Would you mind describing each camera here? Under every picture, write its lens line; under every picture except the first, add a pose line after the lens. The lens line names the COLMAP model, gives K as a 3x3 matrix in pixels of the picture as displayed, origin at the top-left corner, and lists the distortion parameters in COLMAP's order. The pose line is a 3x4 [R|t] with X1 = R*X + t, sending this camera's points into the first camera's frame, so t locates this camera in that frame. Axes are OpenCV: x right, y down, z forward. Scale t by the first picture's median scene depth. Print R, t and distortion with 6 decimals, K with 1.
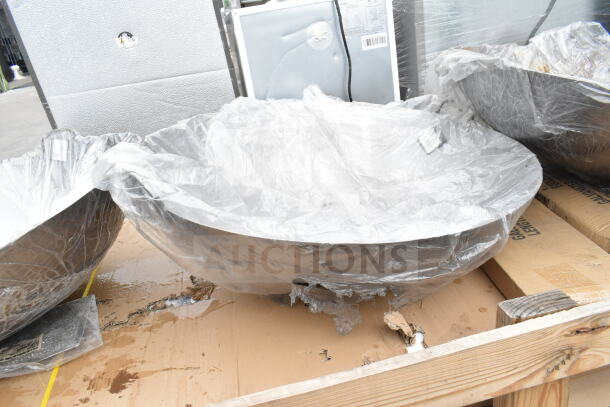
lens RADIAL K [[466.0, 0, 305.0], [0, 466.0, 203.5], [0, 0, 1]] dist [-0.008685, 0.001597]
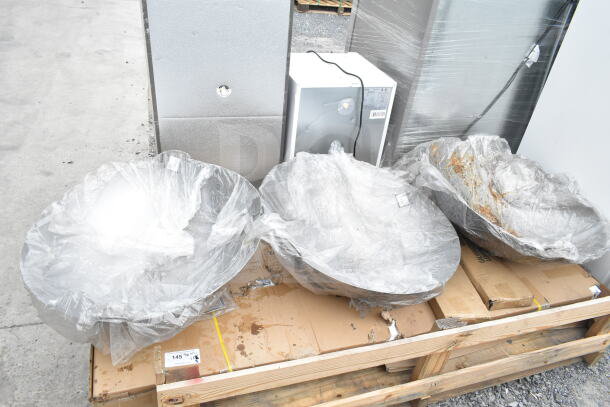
lens RADIAL K [[456.2, 0, 305.0], [0, 456.2, 203.5], [0, 0, 1]] dist [-0.009413, -0.000197]
pose [[0.961165, 0.149454, 0.232004, -0.480443], [-0.193621, 0.964236, 0.180998, -0.365588], [-0.196656, -0.218890, 0.955727, -0.554839]]
